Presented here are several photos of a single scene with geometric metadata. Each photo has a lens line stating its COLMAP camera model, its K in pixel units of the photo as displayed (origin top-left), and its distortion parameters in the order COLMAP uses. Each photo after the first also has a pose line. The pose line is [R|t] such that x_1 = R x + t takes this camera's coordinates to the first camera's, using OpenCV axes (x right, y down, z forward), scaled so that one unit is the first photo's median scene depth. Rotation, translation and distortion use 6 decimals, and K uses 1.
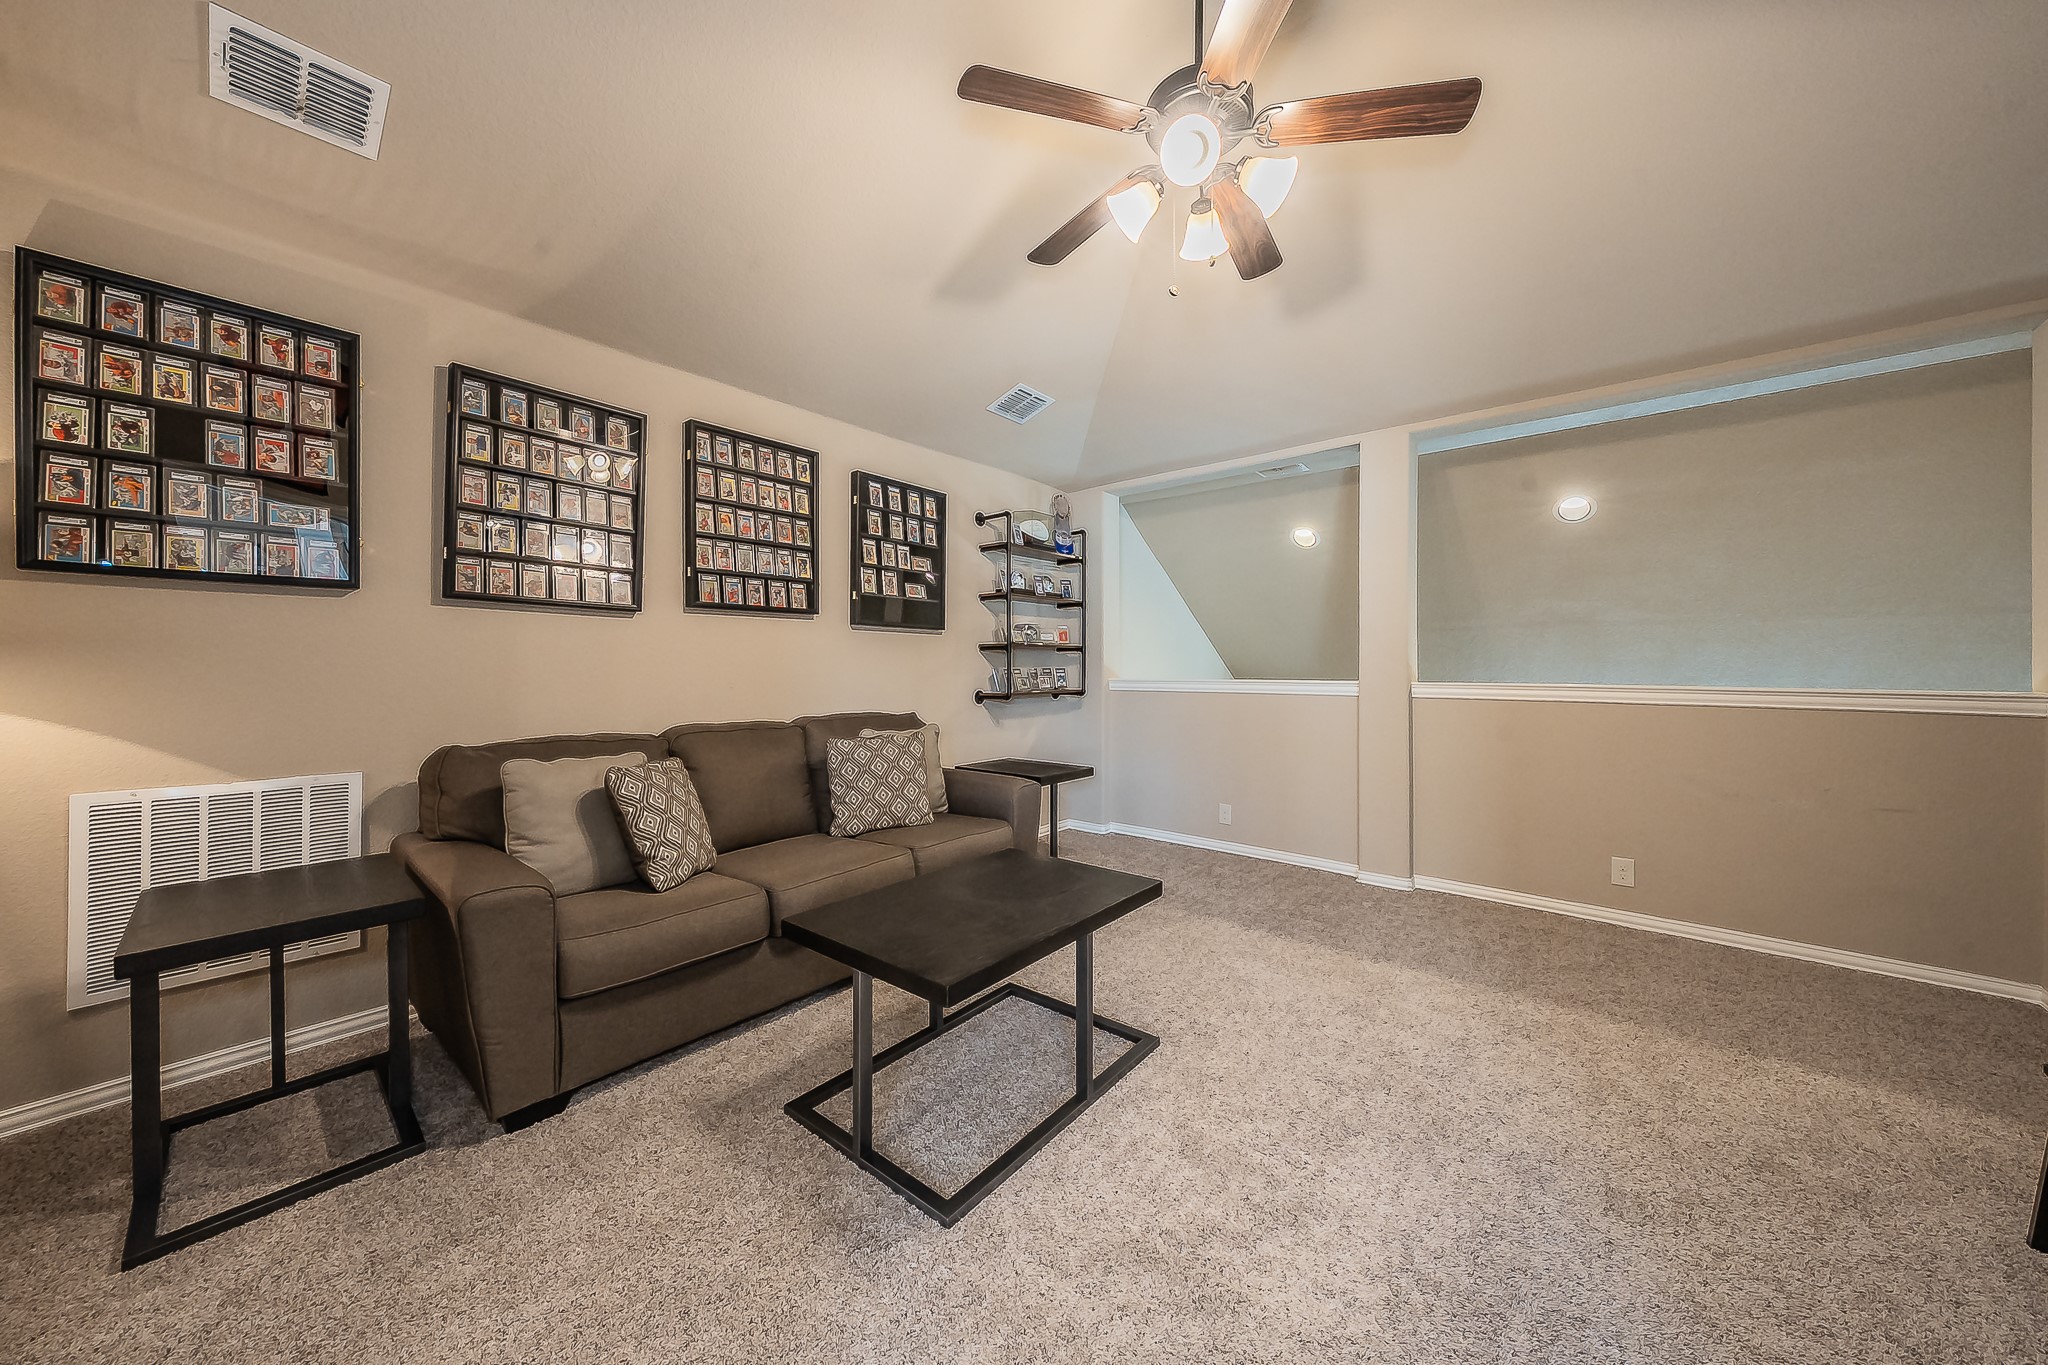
lens RADIAL K [[697.6, 0, 1024.9], [0, 697.6, 672.6], [0, 0, 1]] dist [-0.001135, -0.000126]
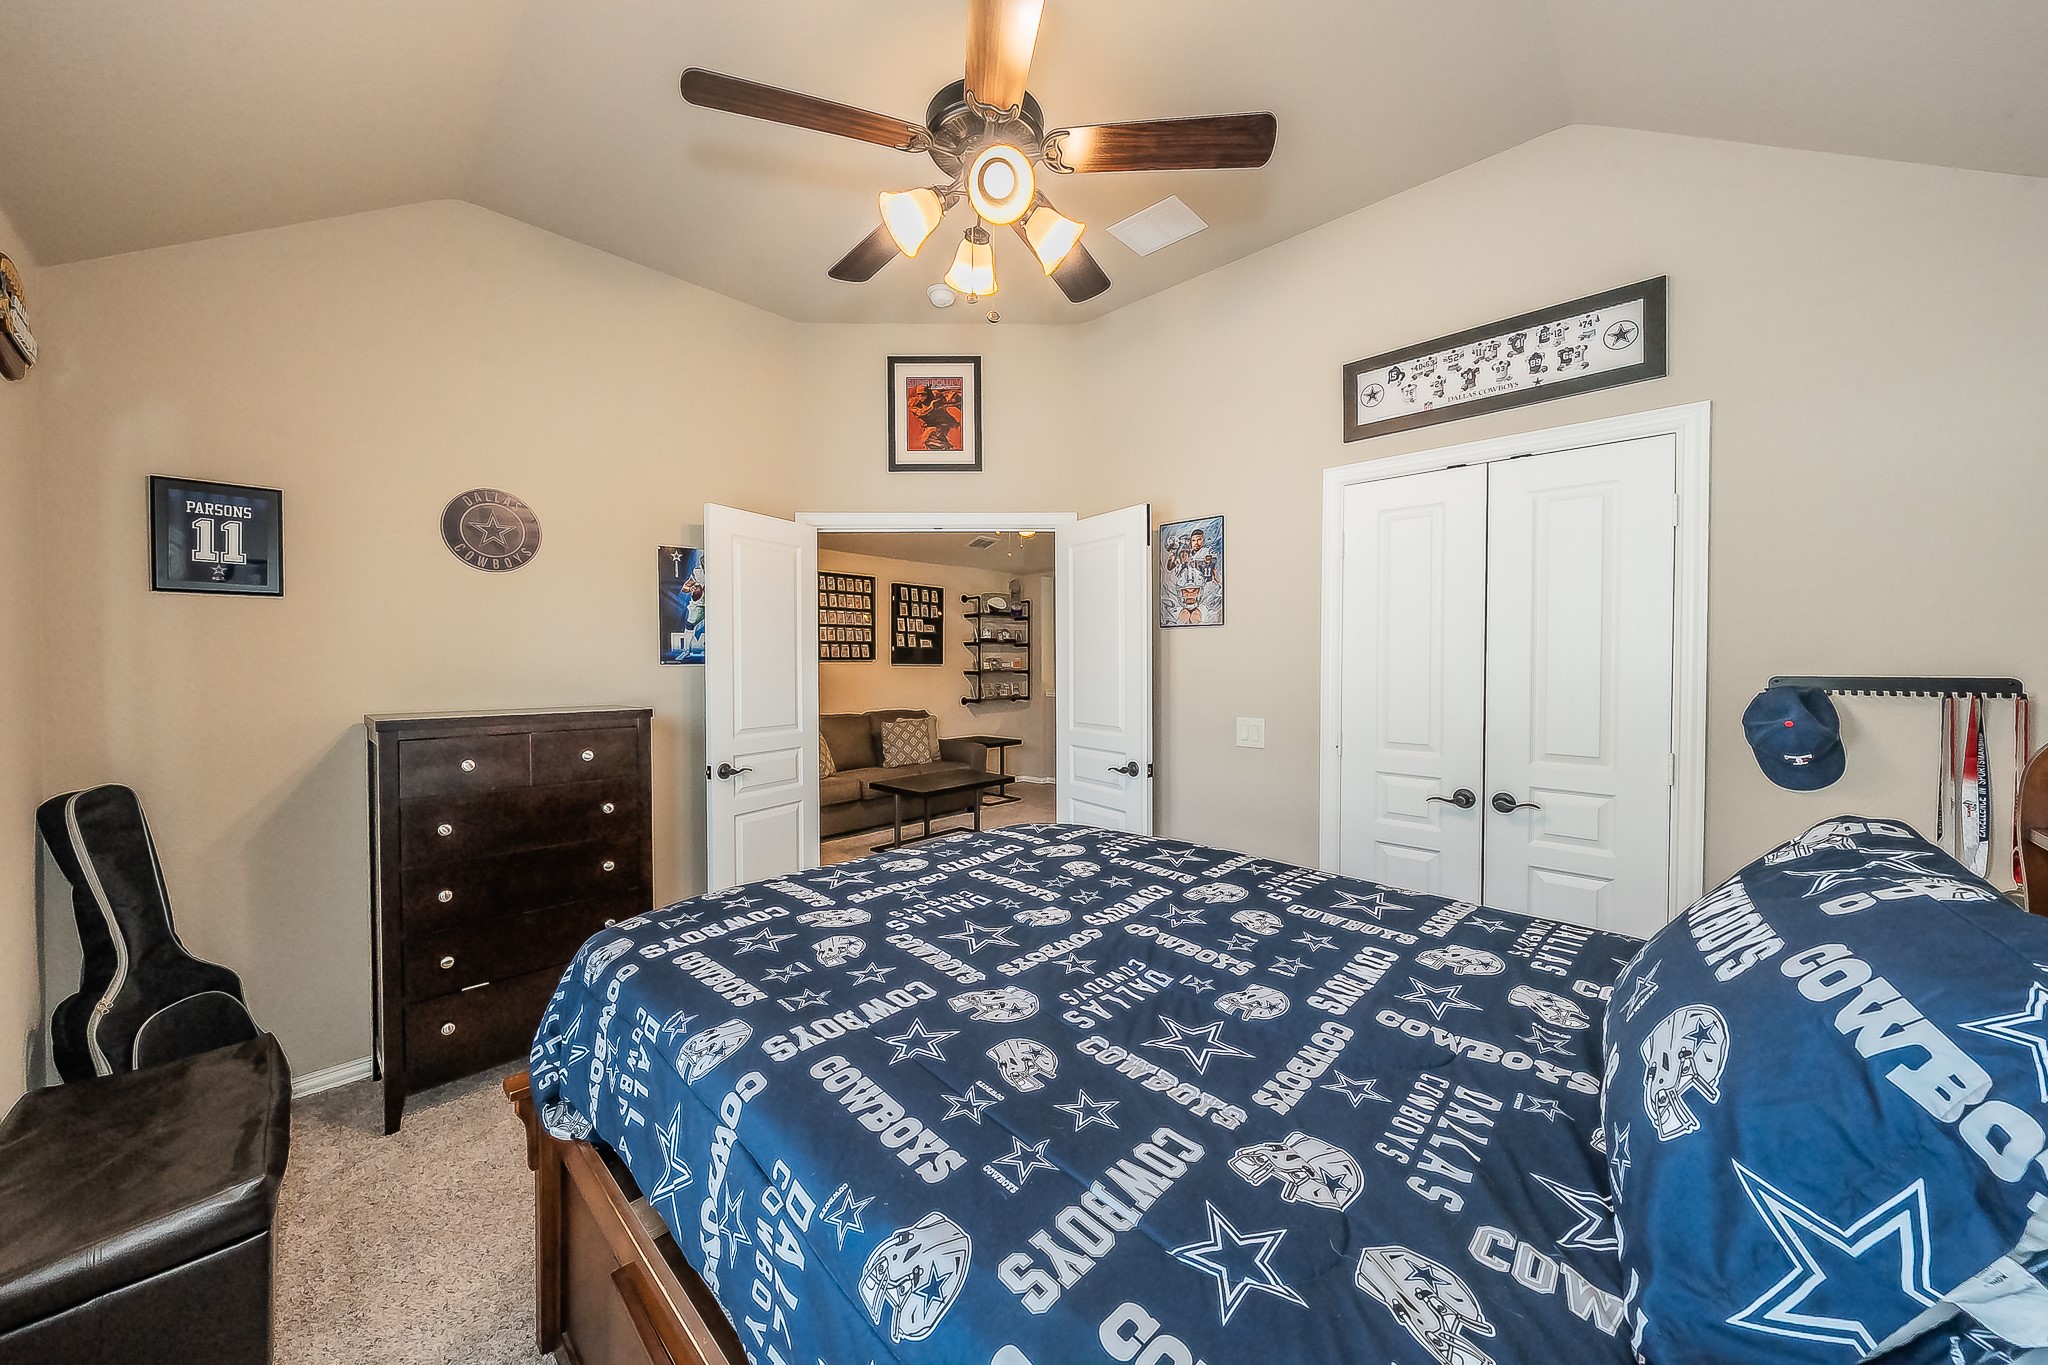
lens RADIAL K [[732.9, 0, 1021.7], [0, 732.9, 671.5], [0, 0, 1]] dist [-0.008787, -0.000023]
pose [[0.997929, -0.003461, -0.064229, 0.235157], [0.003538, 0.999993, 0.001081, -0.048553], [0.064225, -0.001306, 0.997935, -0.980027]]
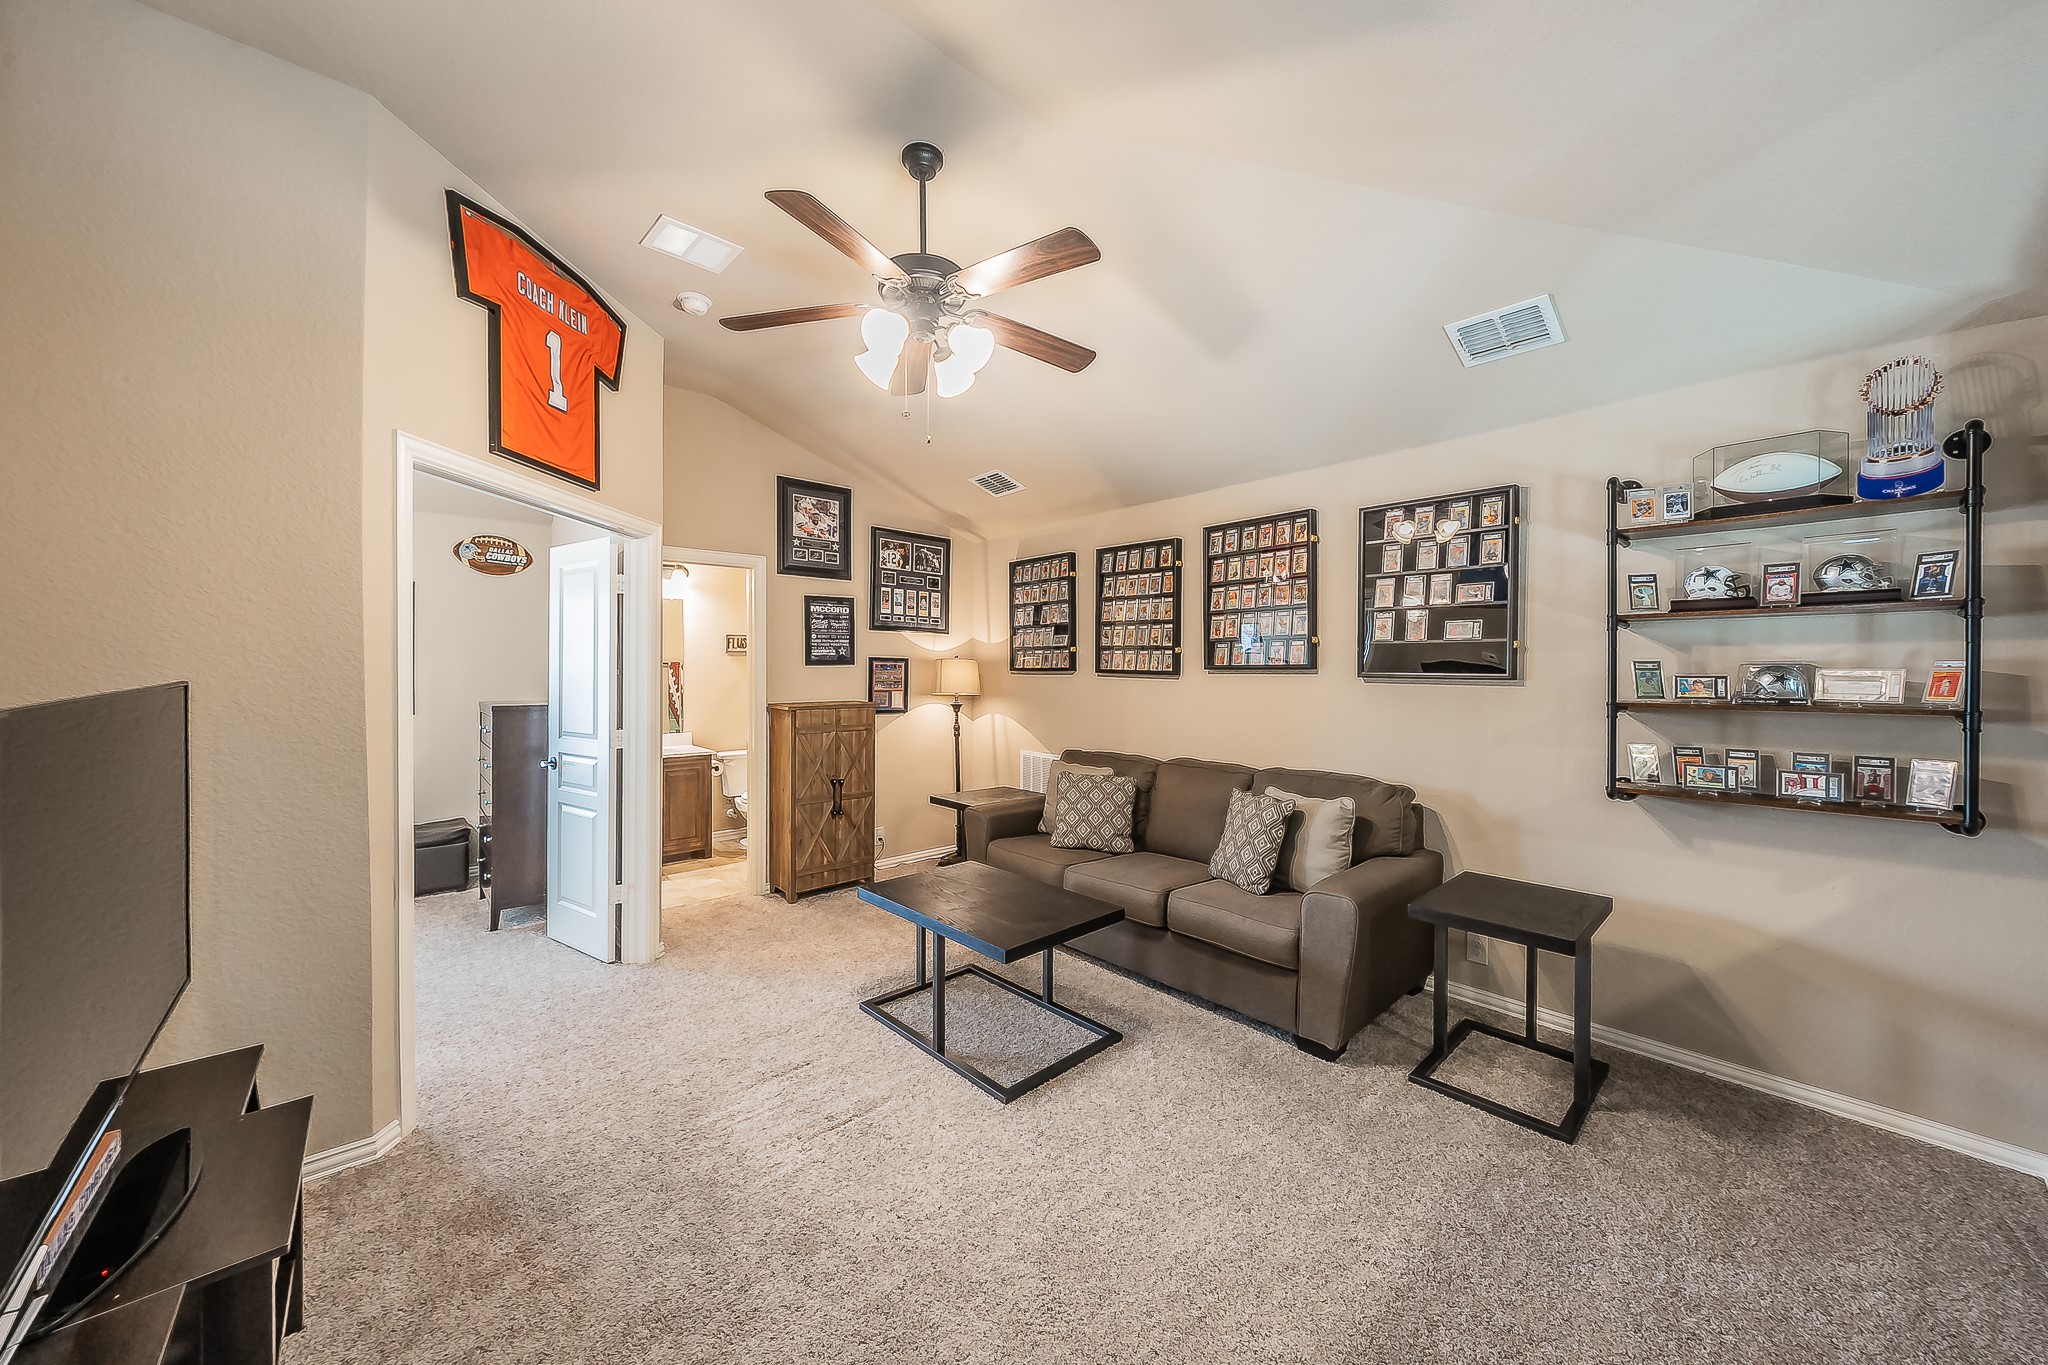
lens RADIAL K [[712.1, 0, 1006.3], [0, 712.1, 676.3], [0, 0, 1]] dist [-0.000451, -0.000027]
pose [[-0.135600, 0.006274, -0.990744, 0.744029], [-0.011302, 0.999905, 0.007879, -0.073391], [0.990699, 0.012266, -0.135516, 0.672430]]
